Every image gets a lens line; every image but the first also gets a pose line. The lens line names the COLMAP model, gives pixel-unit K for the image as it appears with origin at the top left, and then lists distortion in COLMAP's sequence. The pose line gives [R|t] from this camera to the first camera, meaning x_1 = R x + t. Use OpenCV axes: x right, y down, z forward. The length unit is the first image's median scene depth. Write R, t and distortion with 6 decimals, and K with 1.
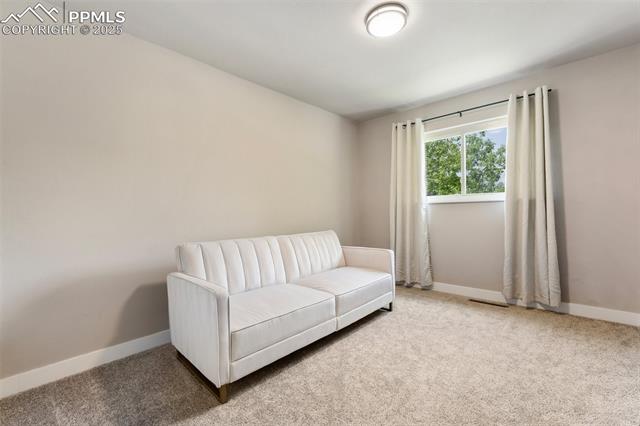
lens RADIAL K [[259.0, 0, 317.7], [0, 259.0, 215.2], [0, 0, 1]] dist [-0.000005, 0.000763]
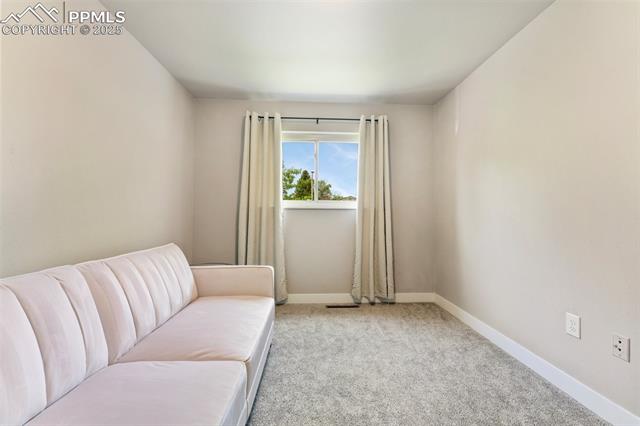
lens RADIAL K [[259.0, 0, 319.3], [0, 259.0, 209.5], [0, 0, 1]] dist [-0.000005, 0.000763]
pose [[0.702825, 0.043751, 0.710016, -0.183622], [-0.014386, 0.998777, -0.047305, 0.000792], [-0.711217, 0.023033, 0.702595, 0.368549]]
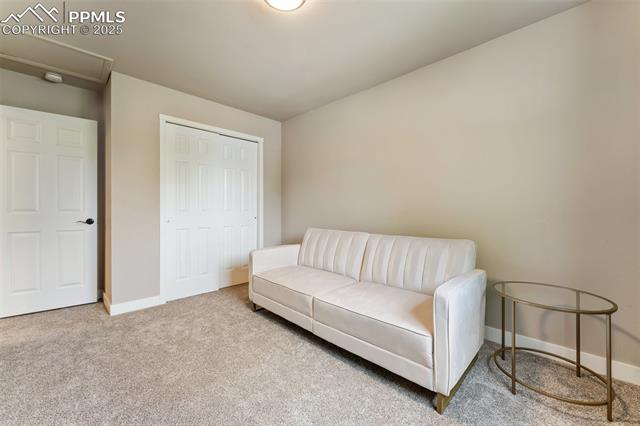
lens RADIAL K [[259.0, 0, 318.5], [0, 259.0, 212.8], [0, 0, 1]] dist [-0.000005, 0.000763]
pose [[-0.031105, 0.010376, -0.999462, 0.784975], [-0.009833, 0.999895, 0.010686, 0.000242], [0.999468, 0.010160, -0.031000, 0.819582]]
